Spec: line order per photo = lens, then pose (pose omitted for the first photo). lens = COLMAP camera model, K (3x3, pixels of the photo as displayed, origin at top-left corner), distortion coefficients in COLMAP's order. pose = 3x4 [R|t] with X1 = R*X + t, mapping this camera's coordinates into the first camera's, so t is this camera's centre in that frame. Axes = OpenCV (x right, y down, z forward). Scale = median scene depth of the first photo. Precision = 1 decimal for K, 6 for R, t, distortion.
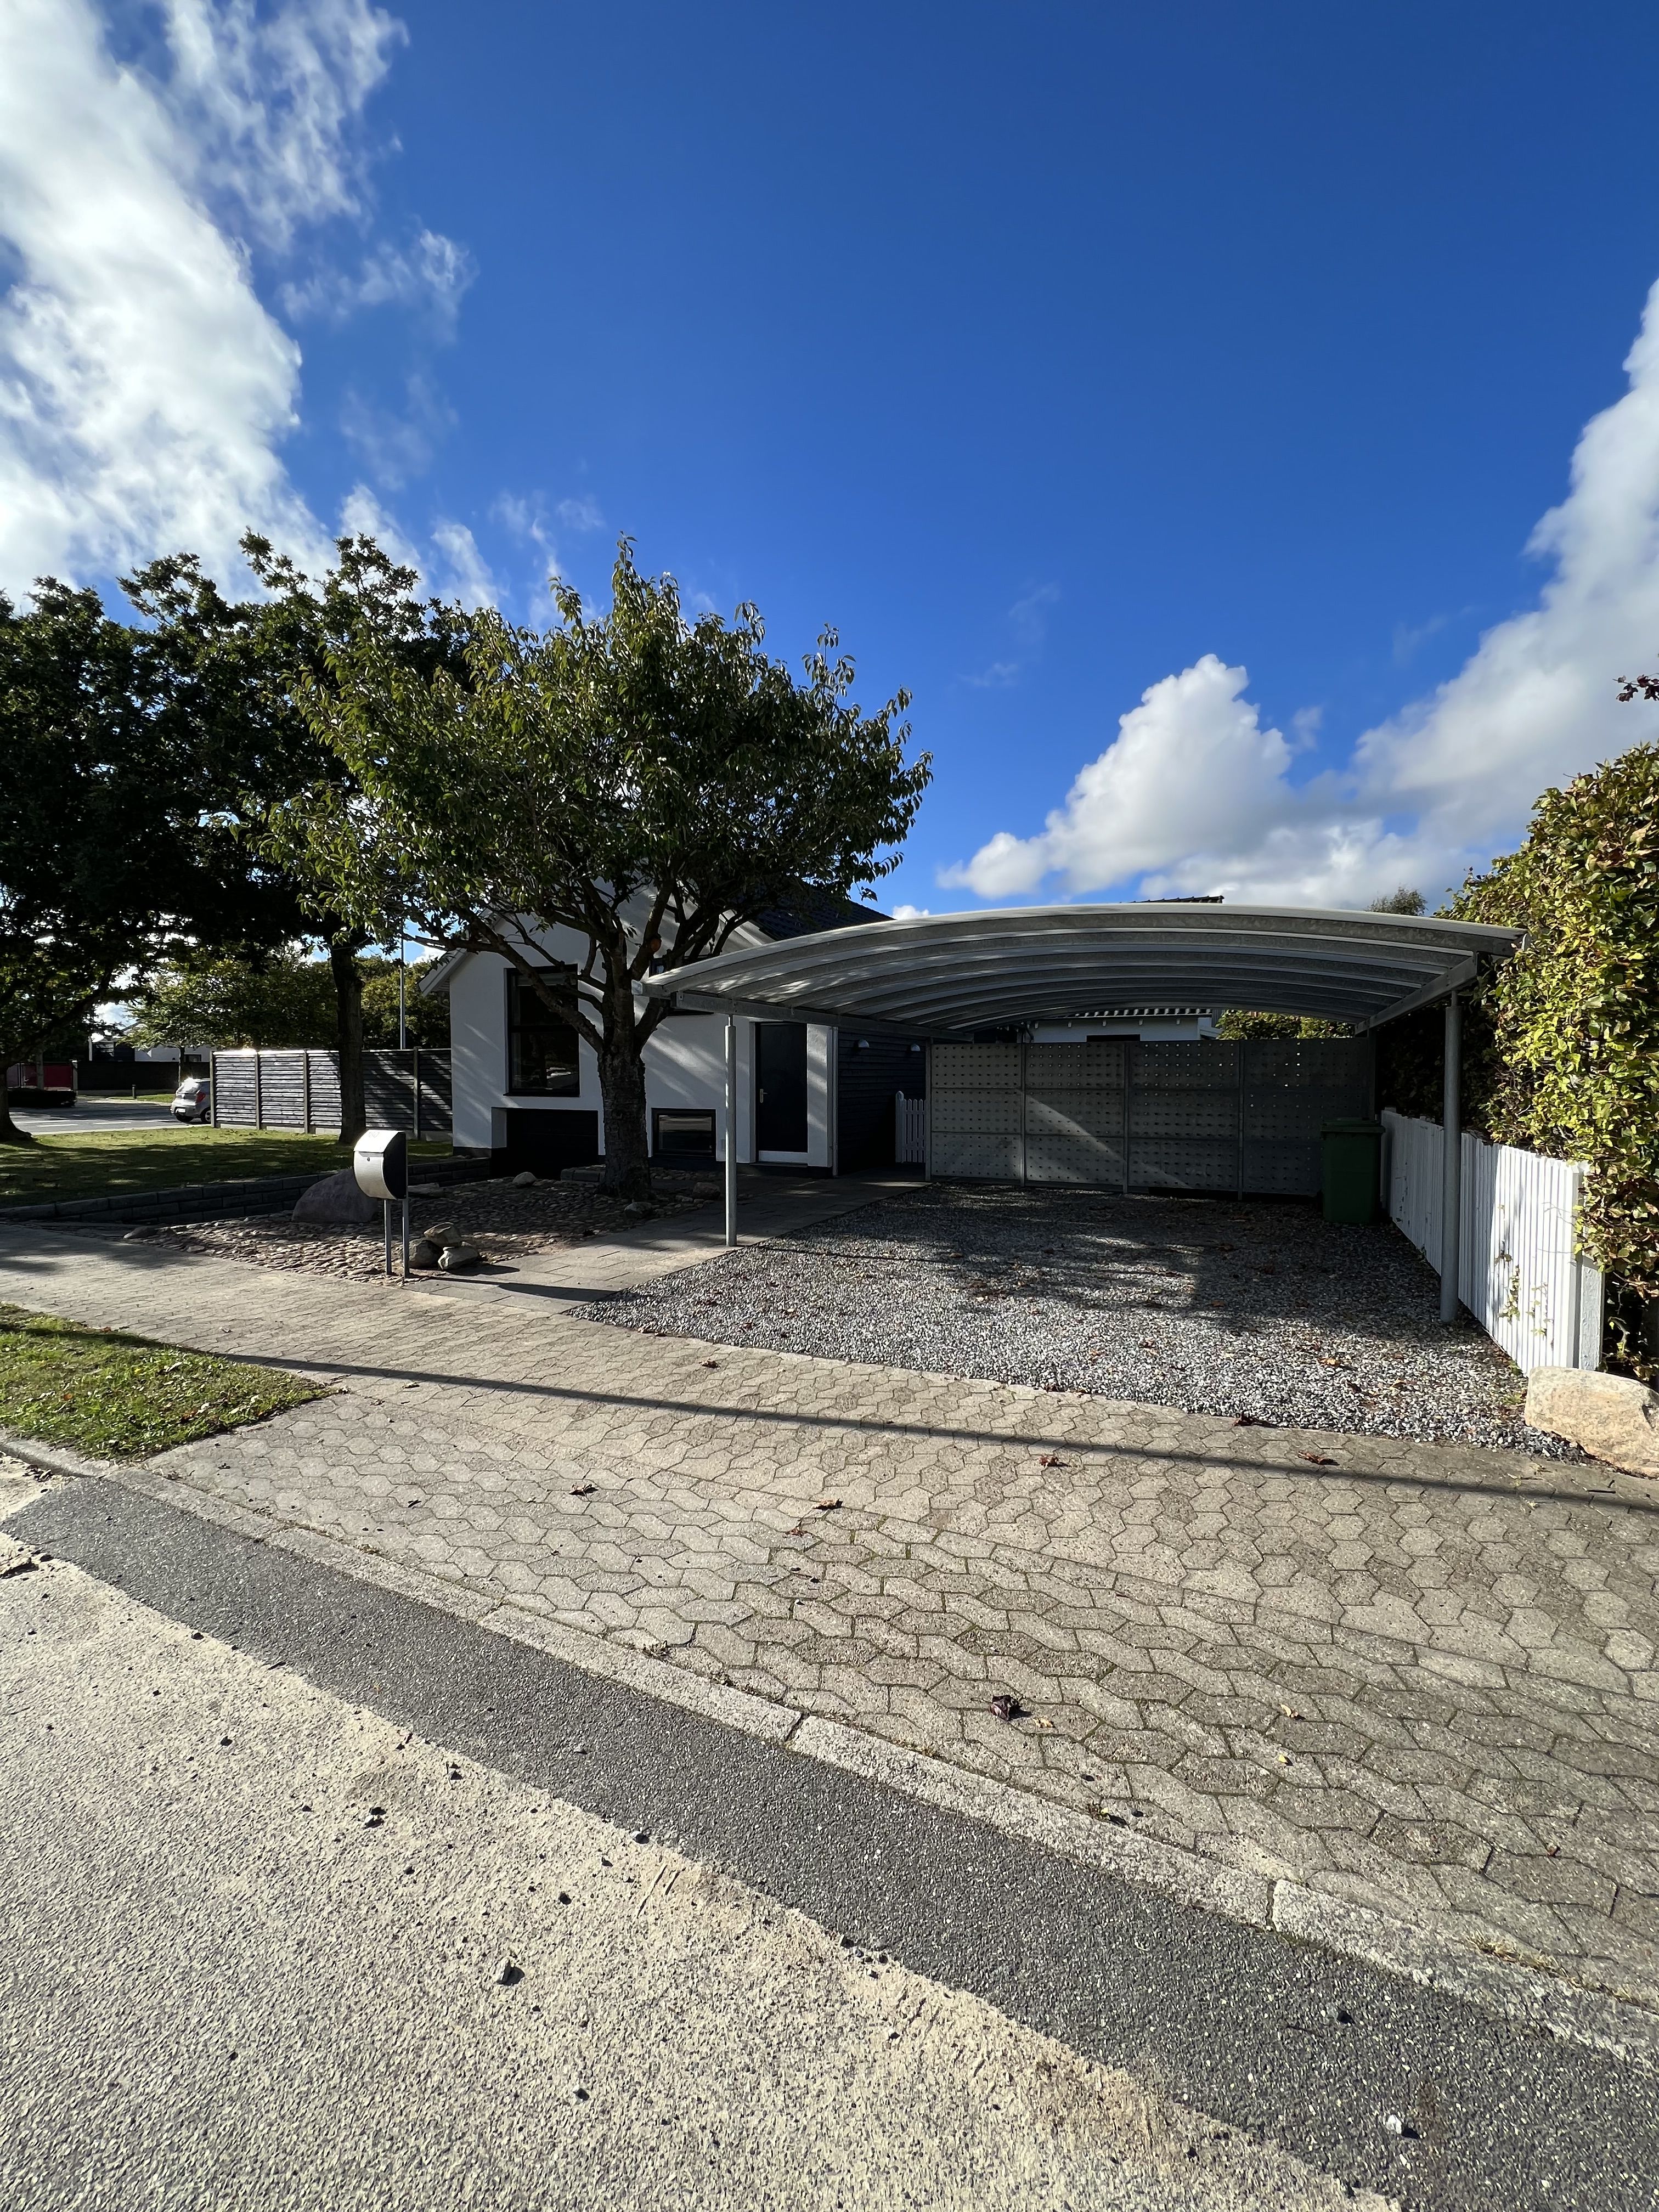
lens RADIAL K [[872.0, 0, 829.5], [0, 872.0, 1106.0], [0, 0, 1]] dist [-0.000720, 0.000515]
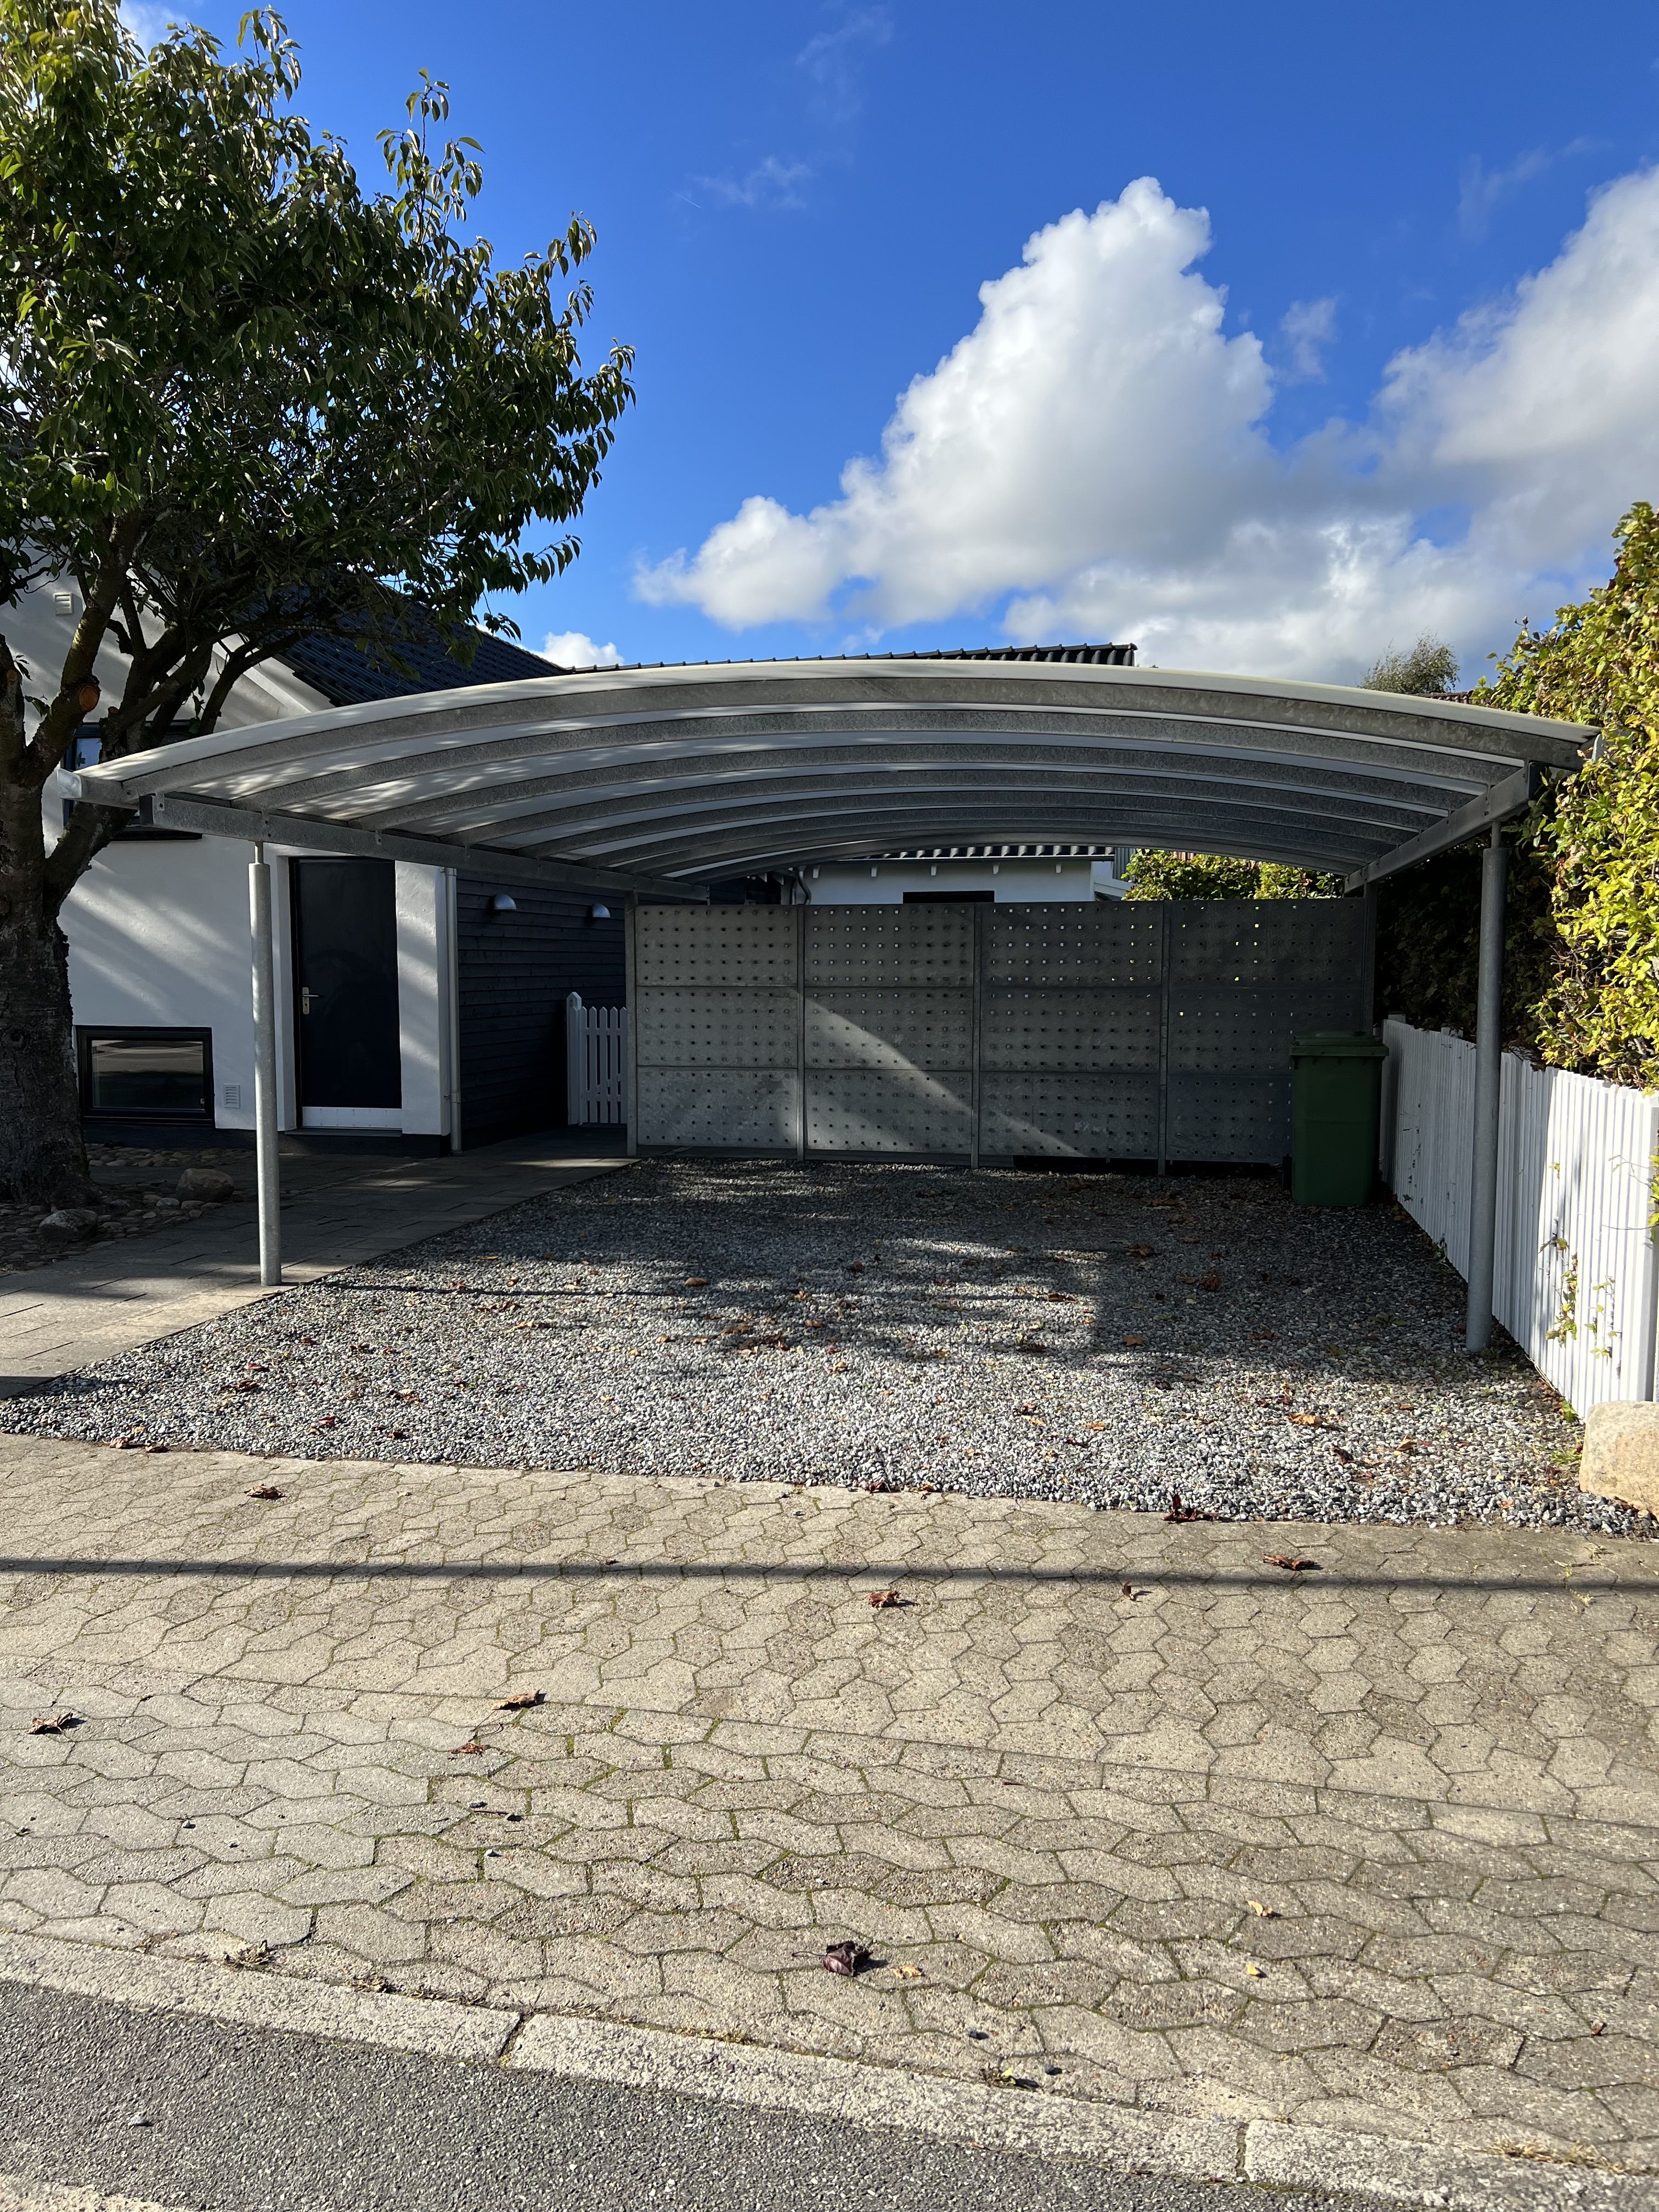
lens RADIAL K [[1618.6, 0, 785.7], [0, 1618.6, 1114.9], [0, 0, 1]] dist [0.063226, -0.064356]
pose [[0.976911, -0.018914, 0.212807, -0.040200], [0.006451, 0.998231, 0.059107, 0.004489], [-0.213548, -0.056370, 0.975305, -0.054881]]
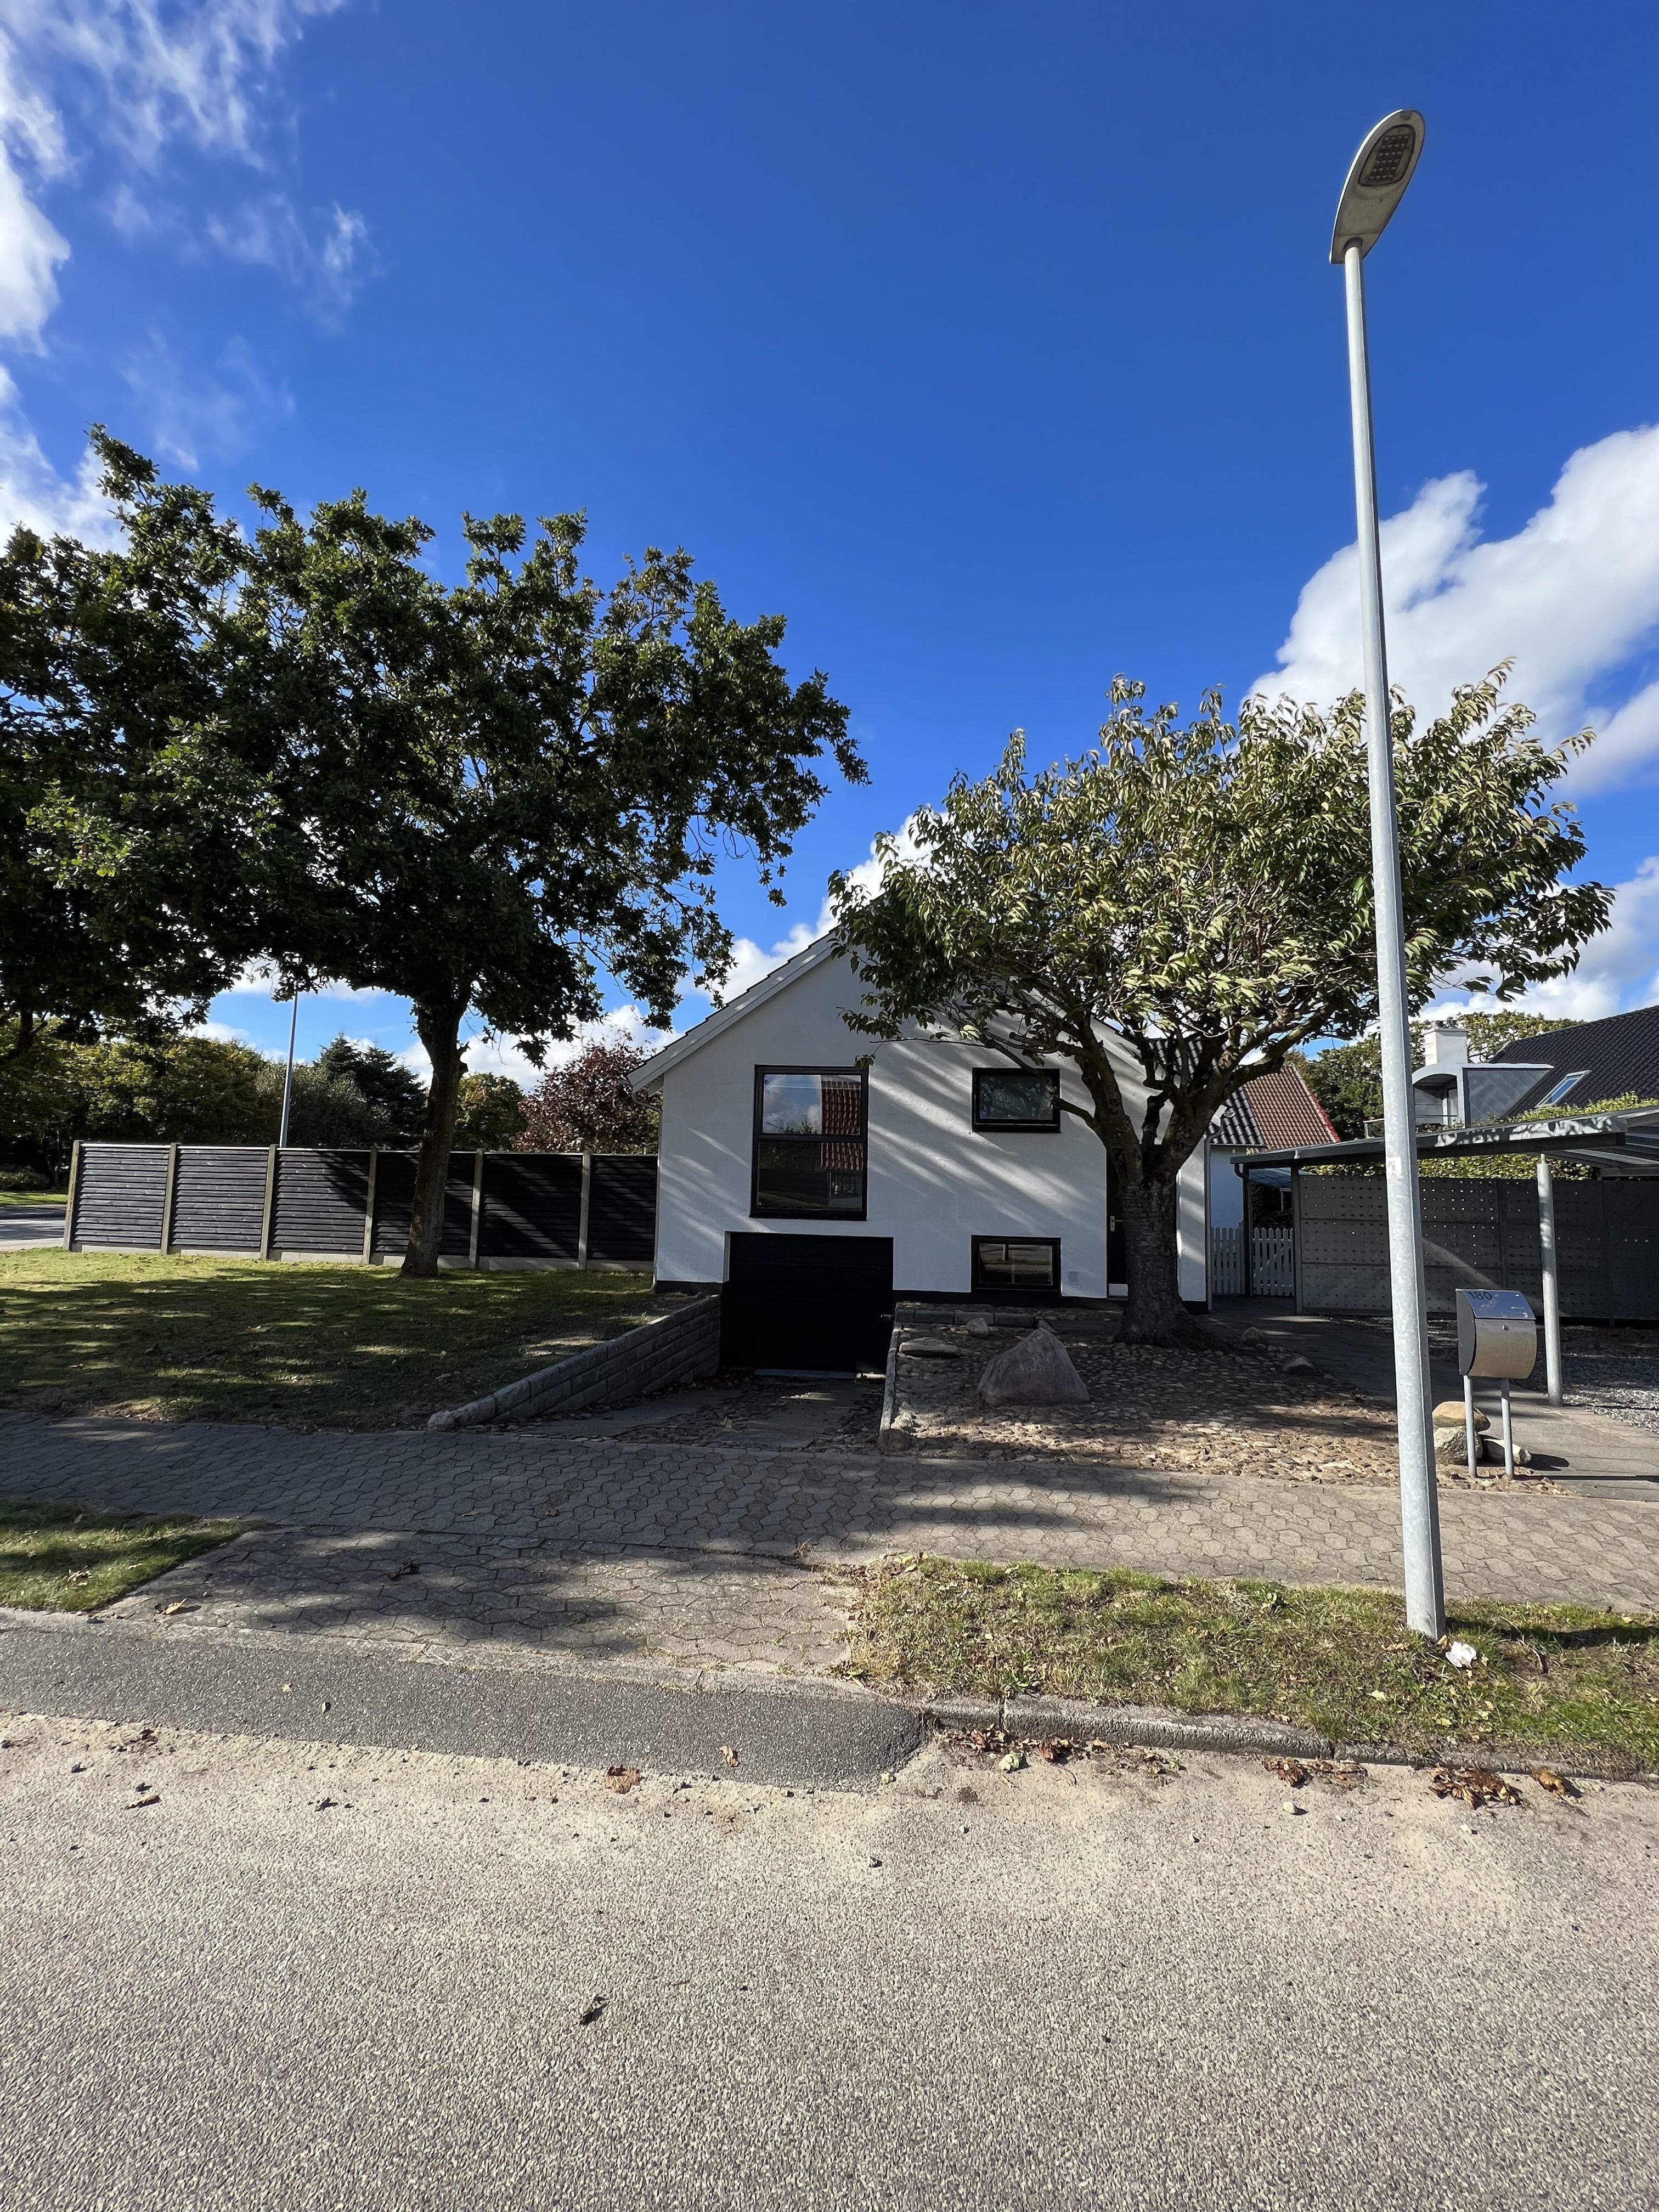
lens RADIAL K [[896.6, 0, 835.5], [0, 896.6, 1088.5], [0, 0, 1]] dist [0.000816, 0.000307]
pose [[0.926818, 0.063749, 0.370060, -3.891738], [-0.010963, 0.989658, -0.143028, -0.075799], [-0.375350, 0.128504, 0.917932, 1.246567]]
